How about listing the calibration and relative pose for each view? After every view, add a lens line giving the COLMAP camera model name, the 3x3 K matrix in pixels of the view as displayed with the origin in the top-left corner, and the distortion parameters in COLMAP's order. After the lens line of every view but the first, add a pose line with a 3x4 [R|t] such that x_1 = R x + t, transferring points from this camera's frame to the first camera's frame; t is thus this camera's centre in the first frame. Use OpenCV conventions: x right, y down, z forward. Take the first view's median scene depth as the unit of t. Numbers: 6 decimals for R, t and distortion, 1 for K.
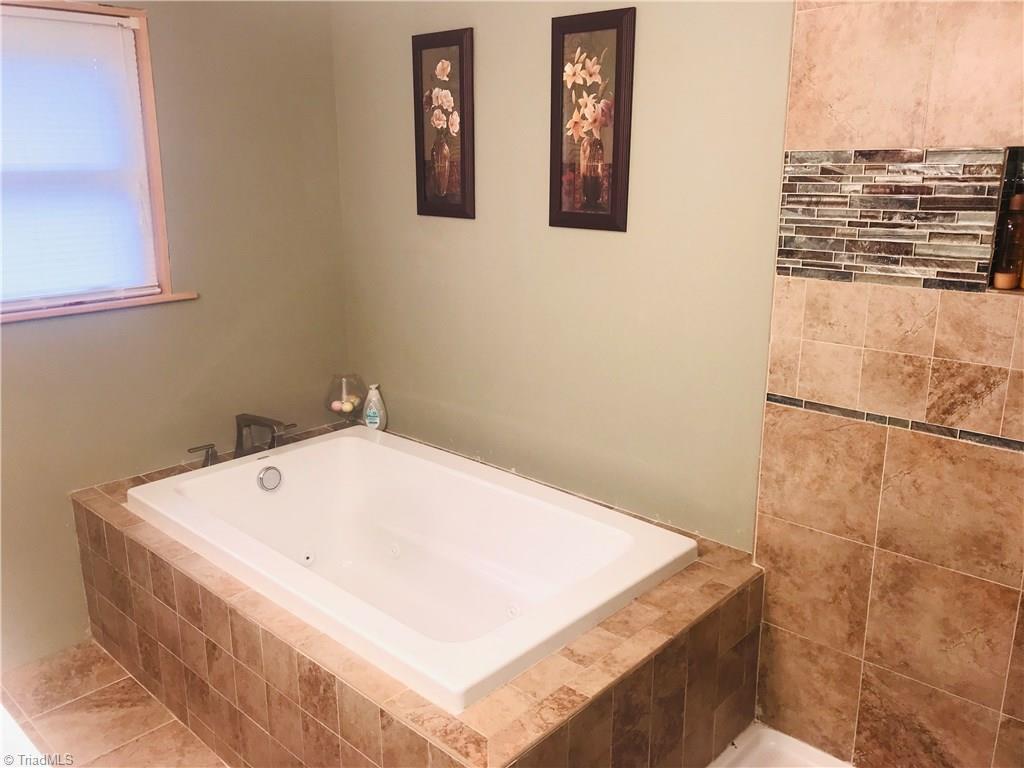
lens RADIAL K [[824.9, 0, 512.0], [0, 824.9, 384.0], [0, 0, 1]] dist [-0.034953, -0.002593]
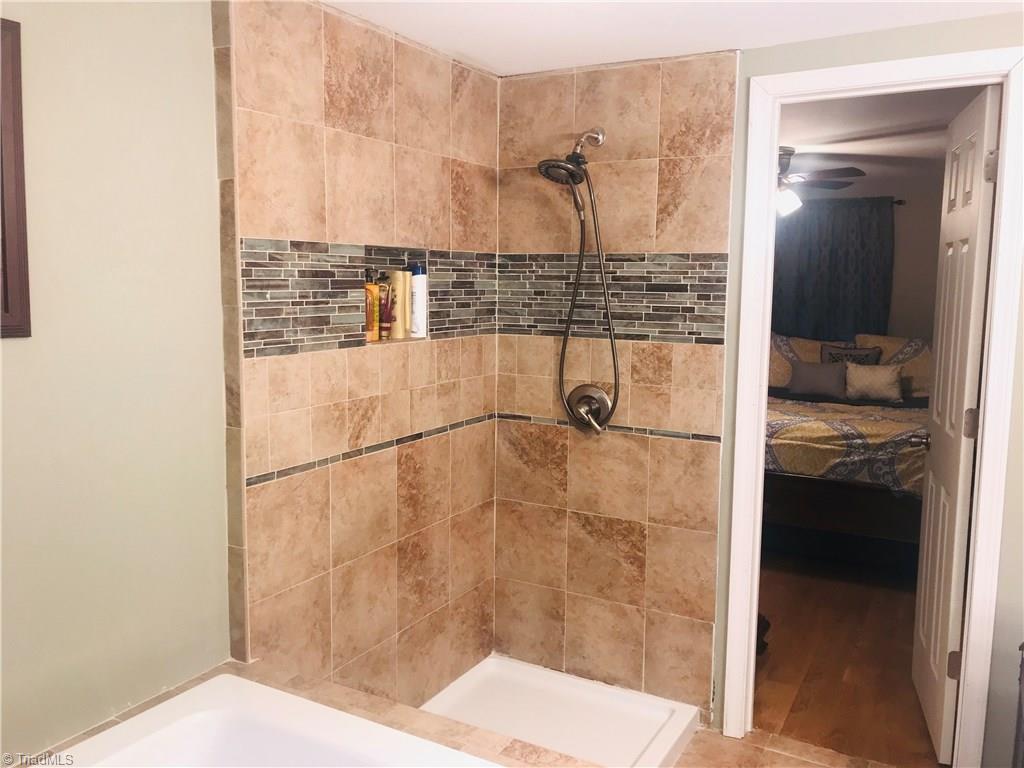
lens RADIAL K [[824.9, 0, 512.0], [0, 824.9, 384.0], [0, 0, 1]] dist [-0.034953, -0.002593]
pose [[-0.257835, -0.107268, 0.960216, -0.792313], [0.241925, 0.954992, 0.171646, -0.213460], [-0.935411, 0.276556, -0.220279, 1.007080]]
